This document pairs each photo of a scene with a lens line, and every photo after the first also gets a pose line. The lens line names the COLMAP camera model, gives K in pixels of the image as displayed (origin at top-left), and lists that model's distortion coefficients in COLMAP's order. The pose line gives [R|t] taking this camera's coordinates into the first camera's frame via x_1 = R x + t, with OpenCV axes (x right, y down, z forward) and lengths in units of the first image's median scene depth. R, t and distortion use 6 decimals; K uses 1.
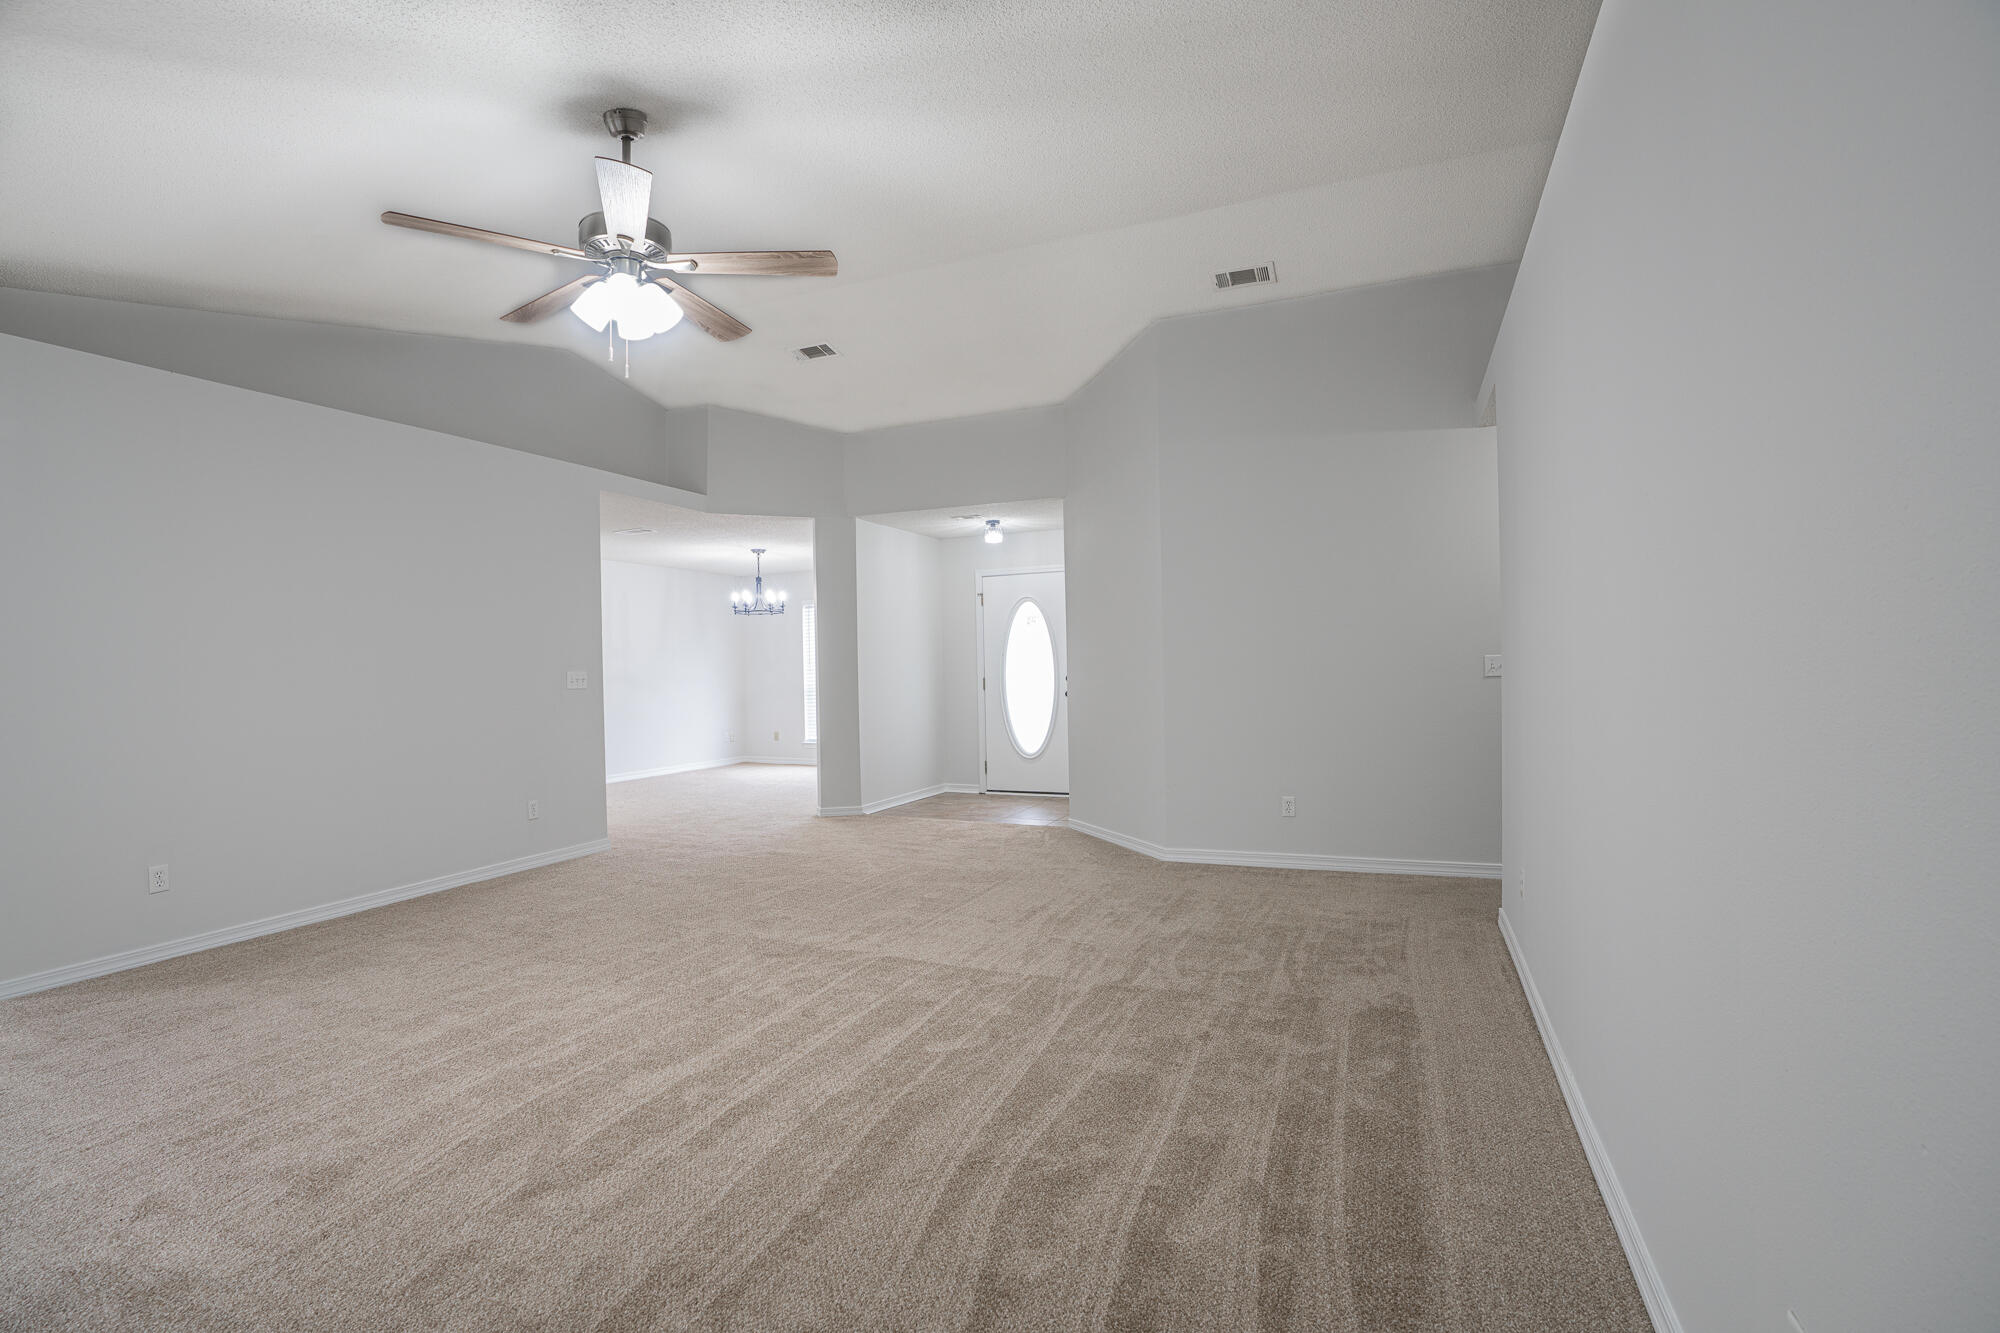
lens RADIAL K [[913.7, 0, 1000.0], [0, 913.7, 666.5], [0, 0, 1]] dist [-0.028935, 0.000300]
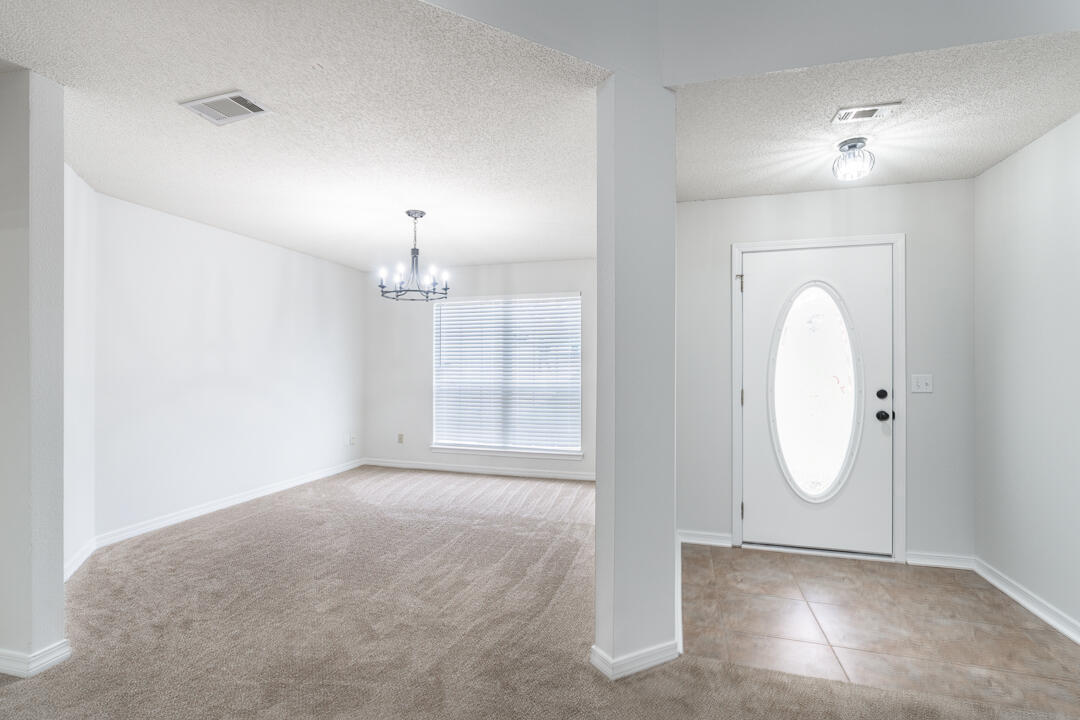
lens RADIAL K [[493.4, 0, 540.0], [0, 493.4, 360.0], [0, 0, 1]] dist [-0.028935, 0.000300]
pose [[0.989740, 0.020853, 0.141353, -0.226495], [-0.019389, 0.999743, -0.011723, -0.003338], [-0.141561, 0.008862, 0.989890, 0.605833]]
